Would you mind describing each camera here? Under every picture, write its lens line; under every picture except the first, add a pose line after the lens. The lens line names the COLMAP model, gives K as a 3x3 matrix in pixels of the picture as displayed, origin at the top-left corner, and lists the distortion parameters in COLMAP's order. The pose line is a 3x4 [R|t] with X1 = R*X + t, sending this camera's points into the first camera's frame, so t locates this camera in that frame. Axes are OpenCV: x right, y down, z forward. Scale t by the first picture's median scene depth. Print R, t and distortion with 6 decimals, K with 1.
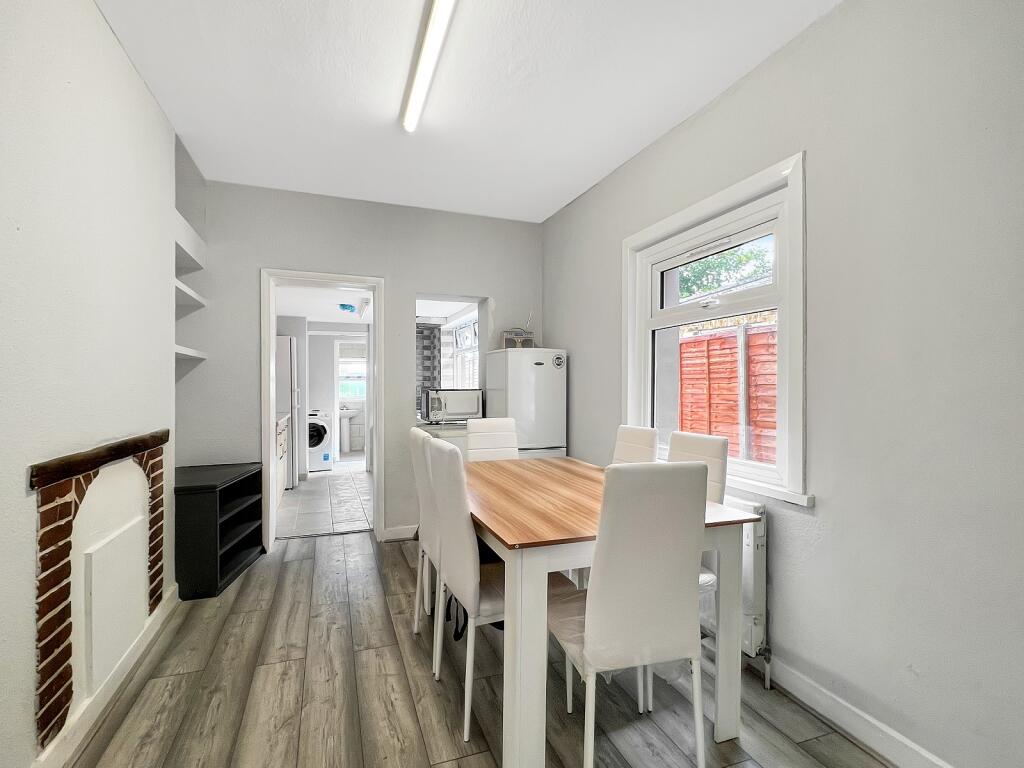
lens RADIAL K [[482.8, 0, 512.0], [0, 482.8, 384.0], [0, 0, 1]] dist [-0.001221, -0.000066]
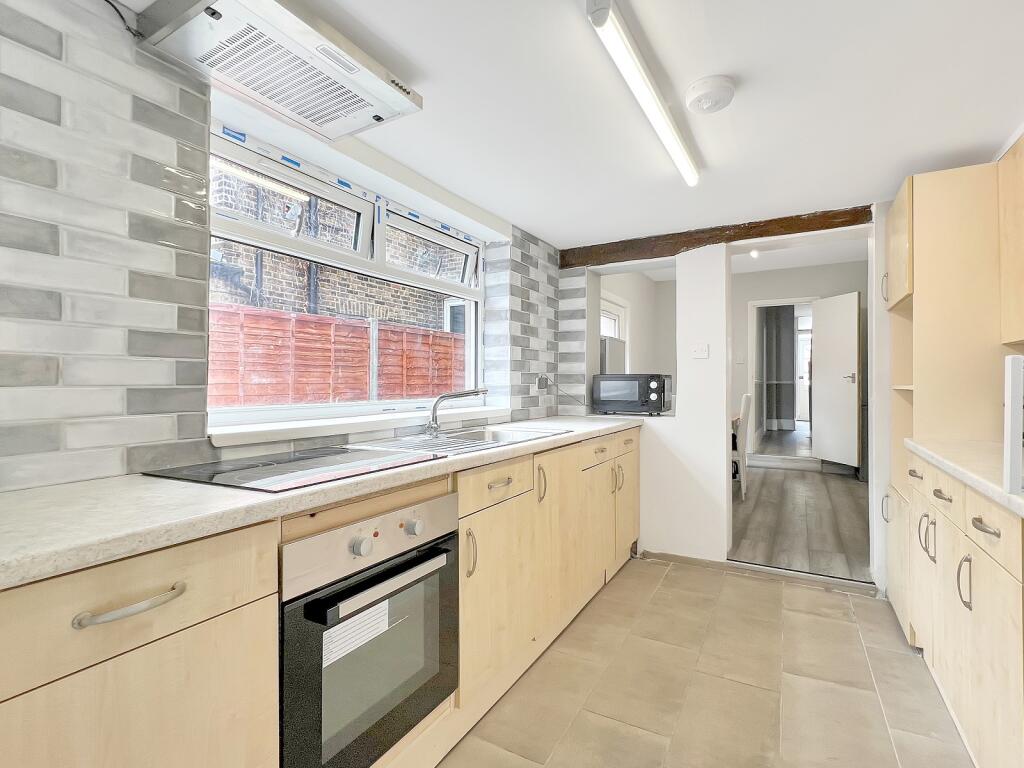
lens RADIAL K [[482.8, 0, 512.0], [0, 482.8, 384.0], [0, 0, 1]] dist [-0.001221, -0.000066]
pose [[-0.628646, -0.002762, 0.777687, -0.448522], [-0.000522, 0.999995, 0.003129, 0.015968], [-0.777691, 0.001561, -0.628644, 1.179957]]
